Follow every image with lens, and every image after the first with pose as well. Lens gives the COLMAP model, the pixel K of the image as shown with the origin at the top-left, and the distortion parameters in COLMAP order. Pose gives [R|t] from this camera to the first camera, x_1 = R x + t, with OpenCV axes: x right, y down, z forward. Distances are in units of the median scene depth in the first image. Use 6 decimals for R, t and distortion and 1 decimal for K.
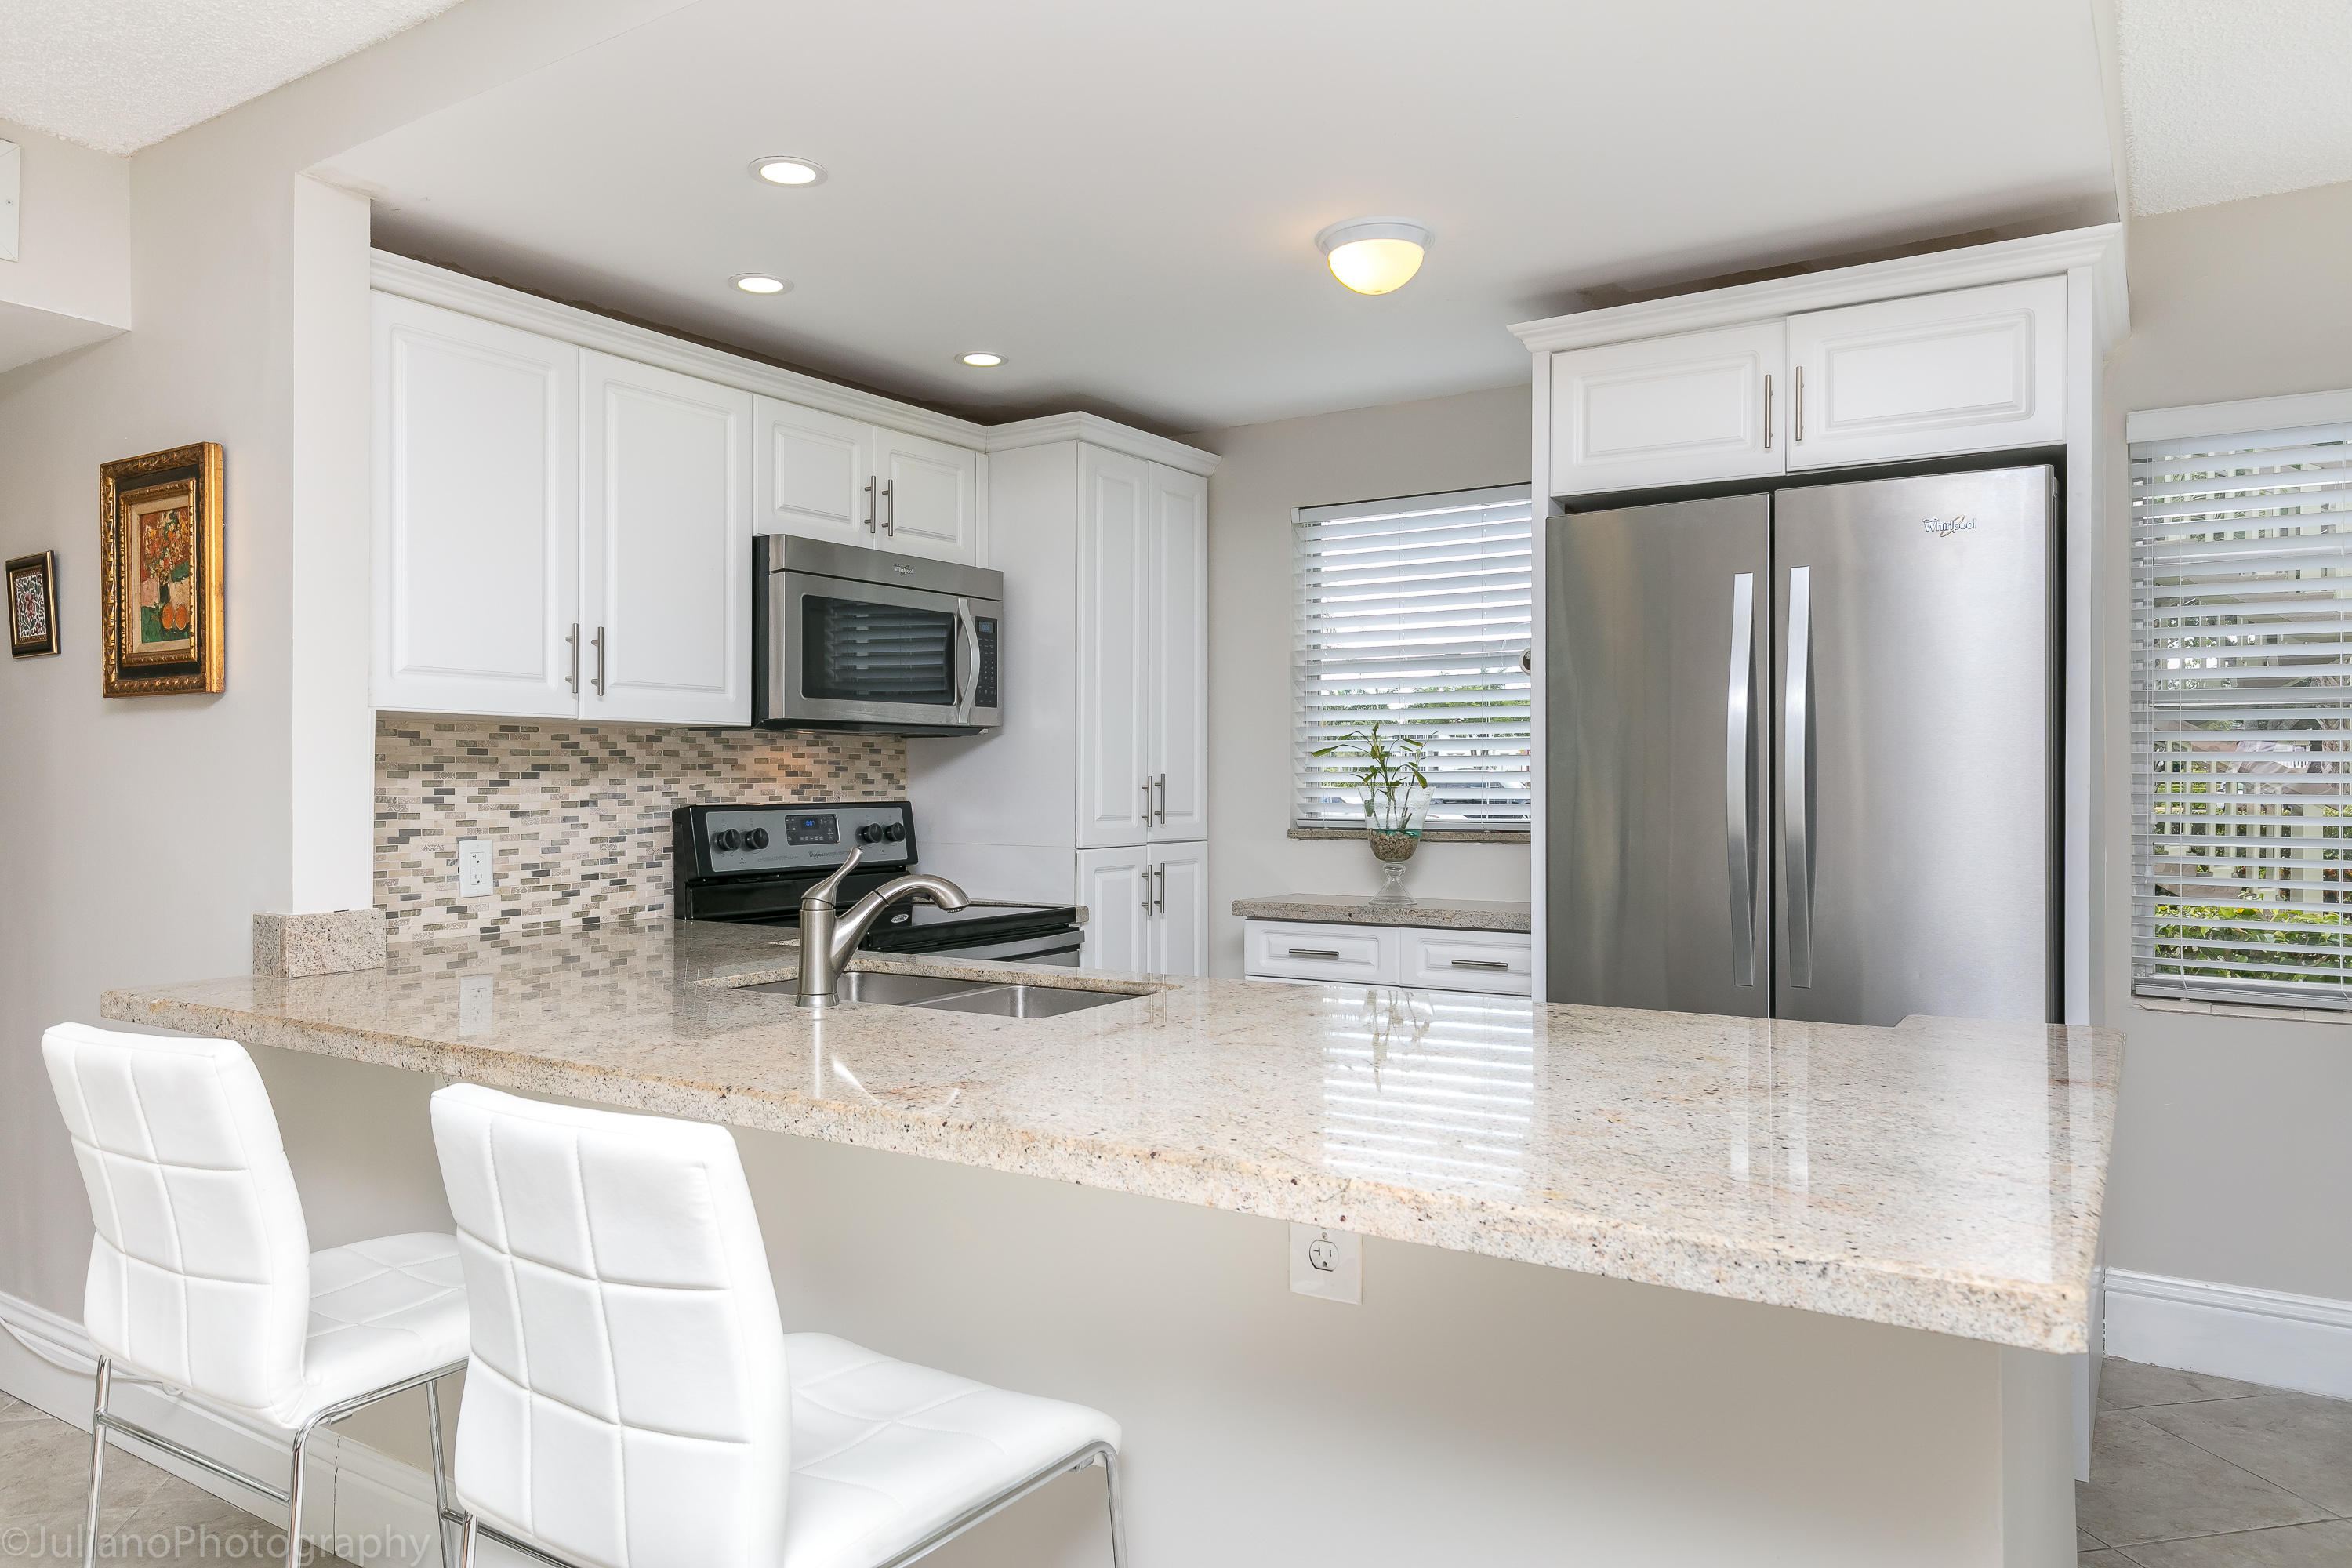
lens RADIAL K [[1539.8, 0, 1176.0], [0, 1539.8, 784.0], [0, 0, 1]] dist [-0.008275, -0.004307]
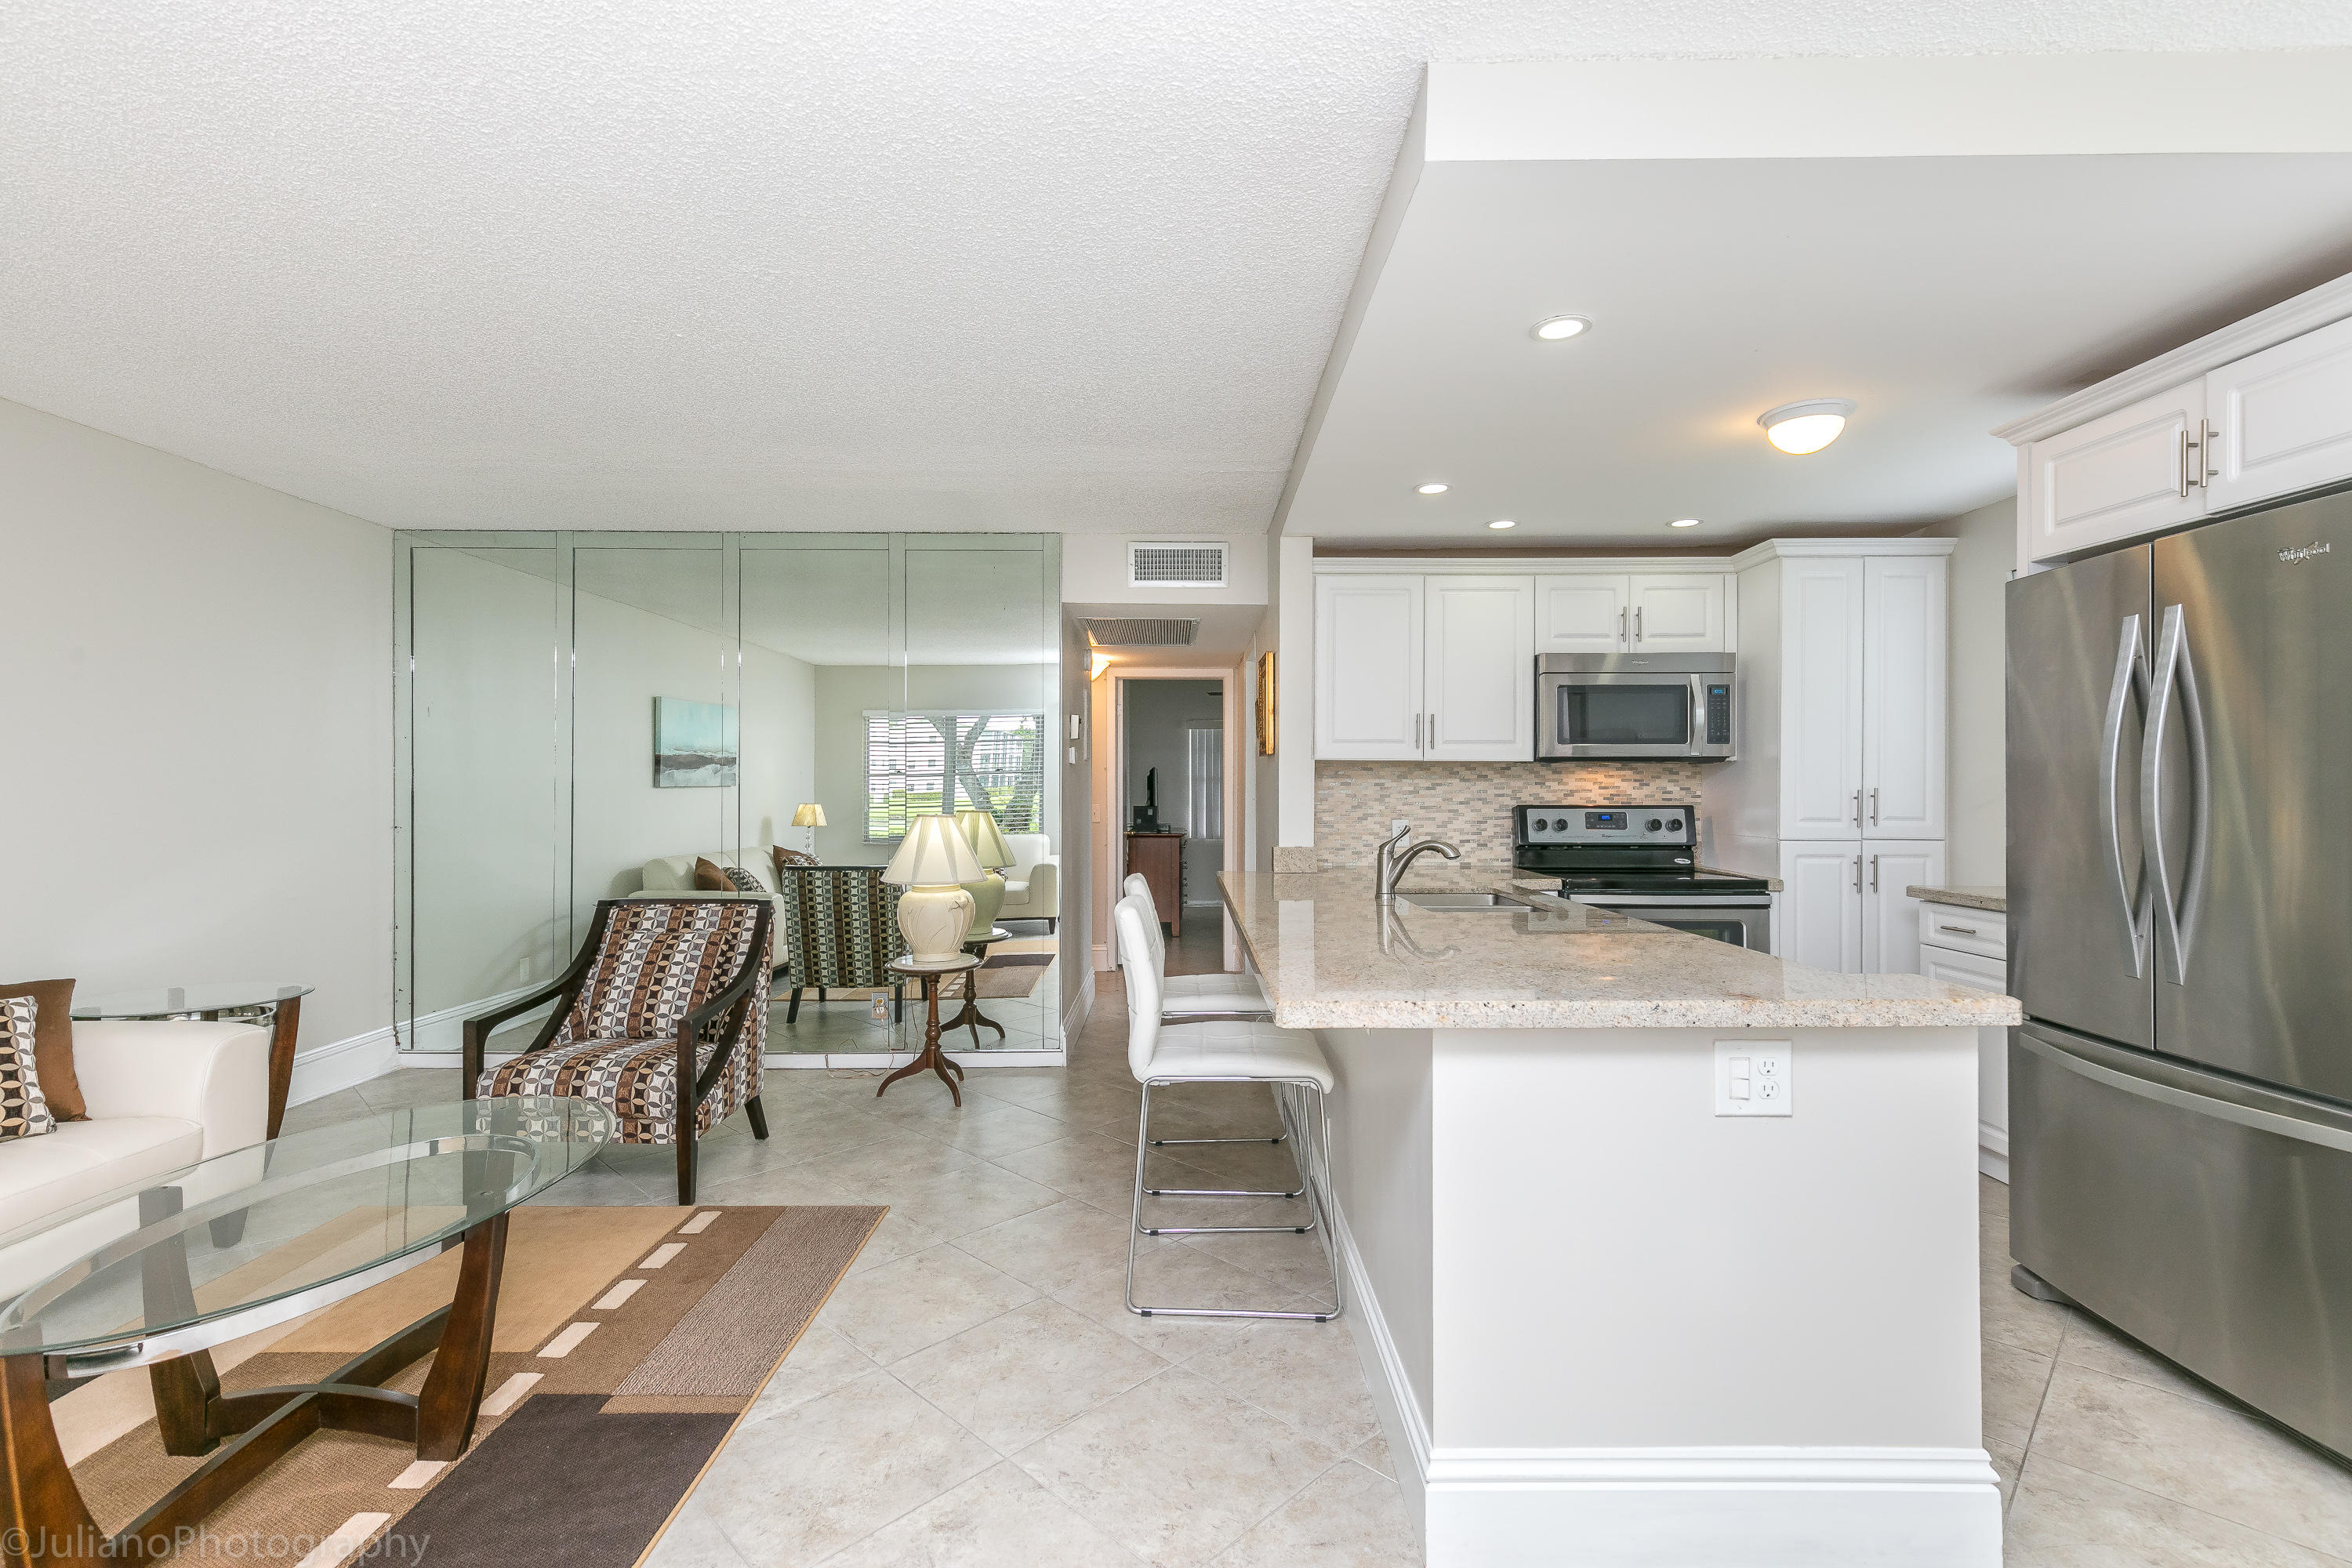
lens RADIAL K [[1060.6, 0, 1176.0], [0, 1060.6, 784.0], [0, 0, 1]] dist [0.000891, 0.000076]
pose [[0.538109, 0.001348, -0.842874, 0.508026], [-0.005828, 0.999981, -0.002121, -0.005533], [0.842855, 0.006054, 0.538107, -0.013644]]
